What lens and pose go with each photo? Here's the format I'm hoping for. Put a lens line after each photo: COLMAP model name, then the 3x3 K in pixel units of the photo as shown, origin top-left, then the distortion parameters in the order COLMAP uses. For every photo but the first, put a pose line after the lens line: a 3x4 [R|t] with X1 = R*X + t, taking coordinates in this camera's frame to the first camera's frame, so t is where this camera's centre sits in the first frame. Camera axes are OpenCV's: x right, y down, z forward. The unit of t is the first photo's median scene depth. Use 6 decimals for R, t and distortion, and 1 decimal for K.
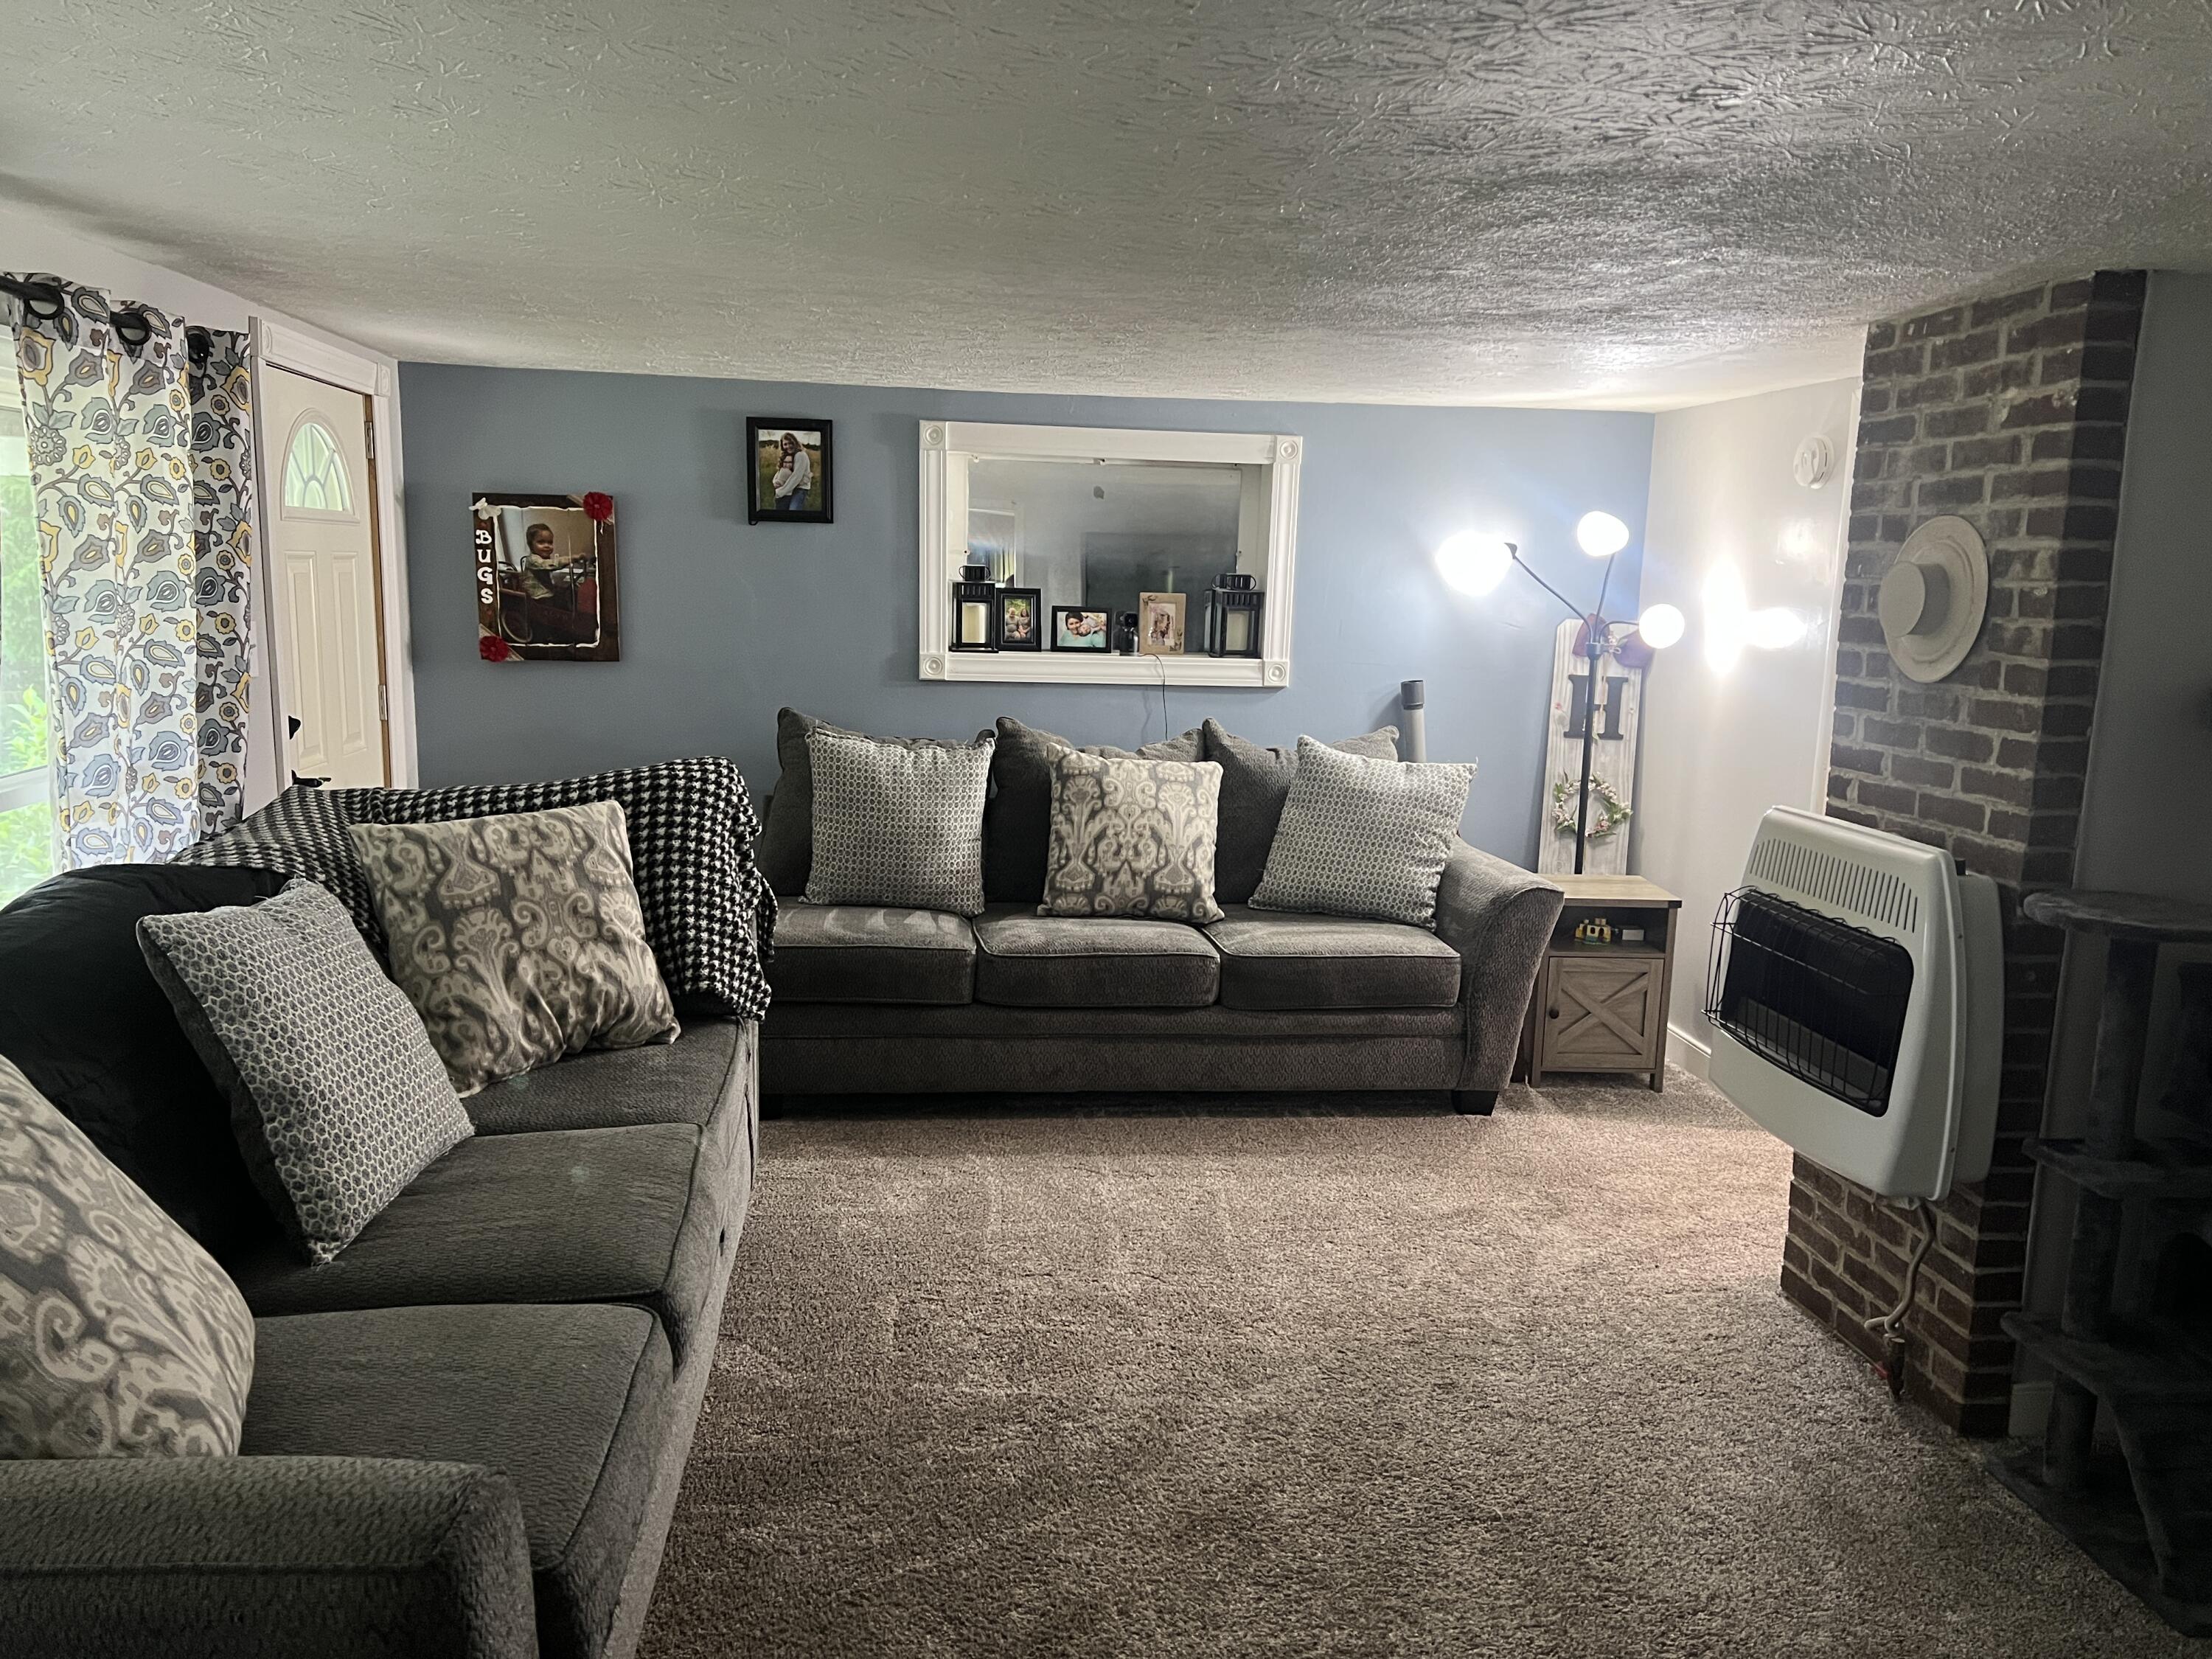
lens RADIAL K [[1659.6, 0, 1103.2], [0, 1659.6, 846.1], [0, 0, 1]] dist [0.075784, -0.094061]
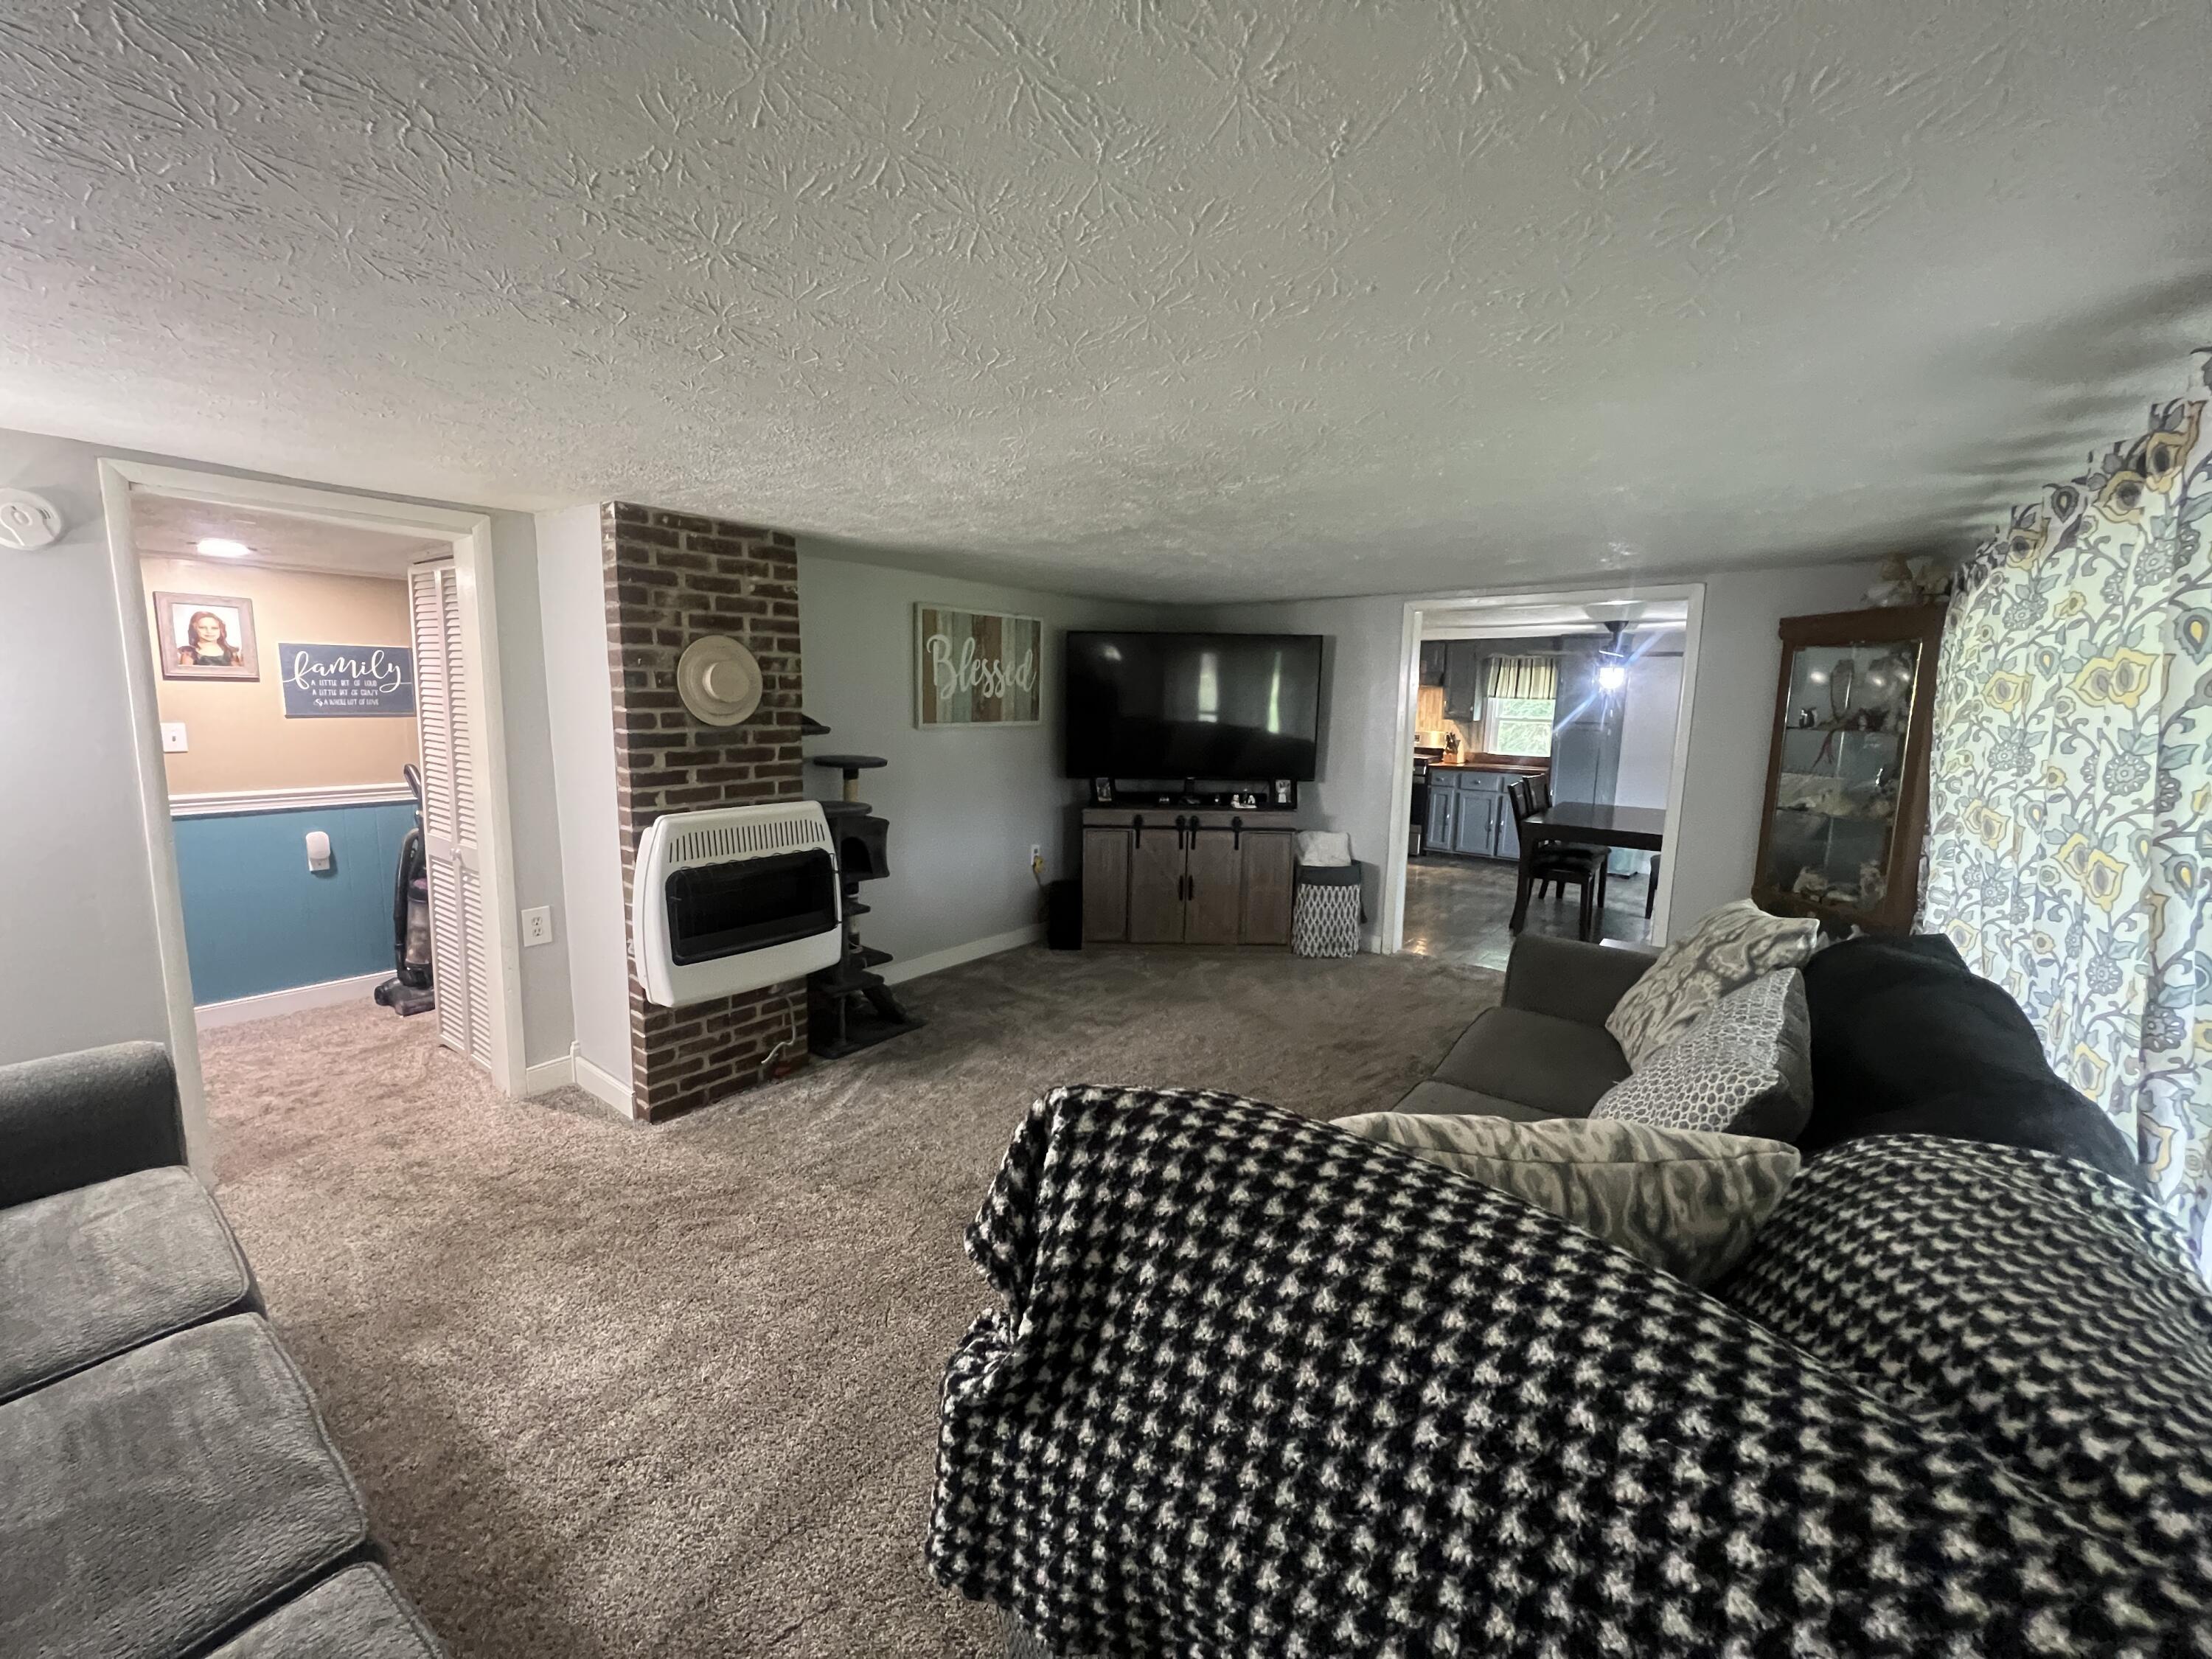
lens RADIAL K [[886.4, 0, 1106.0], [0, 886.4, 829.5], [0, 0, 1]] dist [-0.001668, 0.000172]
pose [[-0.723094, -0.152544, 0.673695, -0.361774], [0.069512, 0.954290, 0.290687, -0.180672], [-0.687243, 0.257024, -0.679438, 1.044579]]
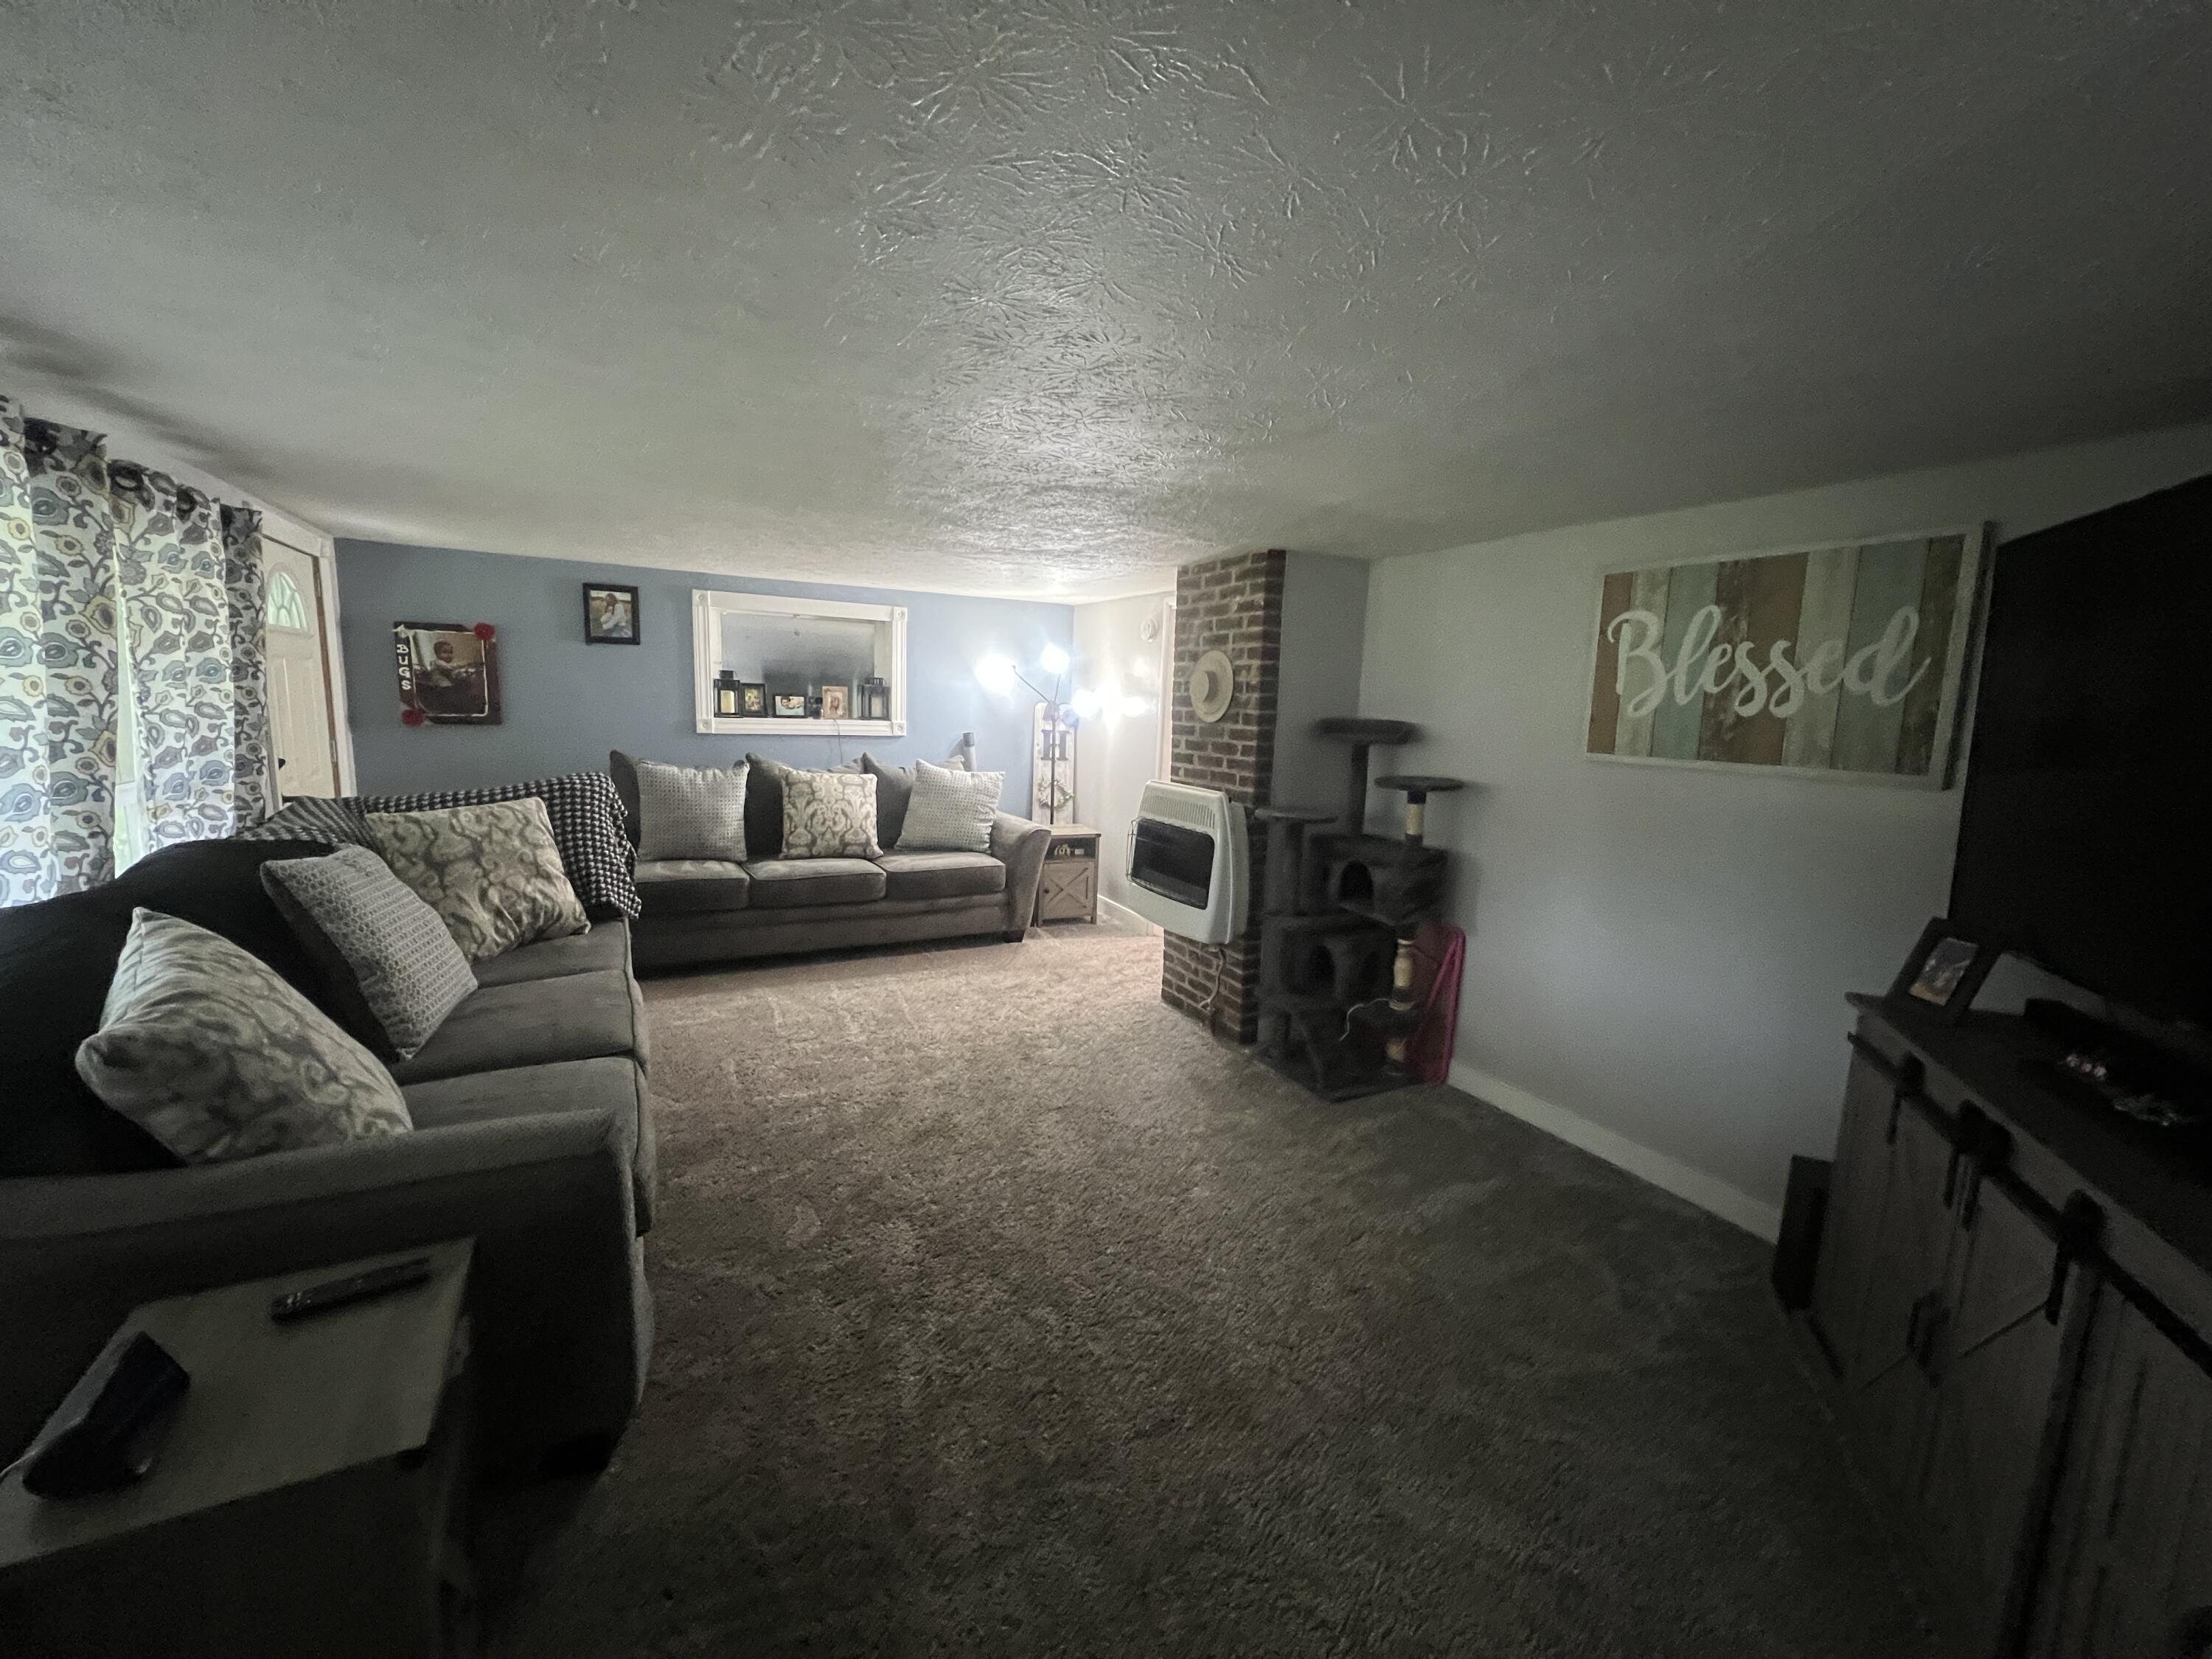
lens RADIAL K [[886.4, 0, 1106.0], [0, 886.4, 829.5], [0, 0, 1]] dist [-0.001668, 0.000172]
pose [[0.927588, -0.049022, 0.370375, -0.075379], [0.052219, 0.998635, 0.001399, 0.029987], [-0.369938, 0.018043, 0.928881, -0.055300]]
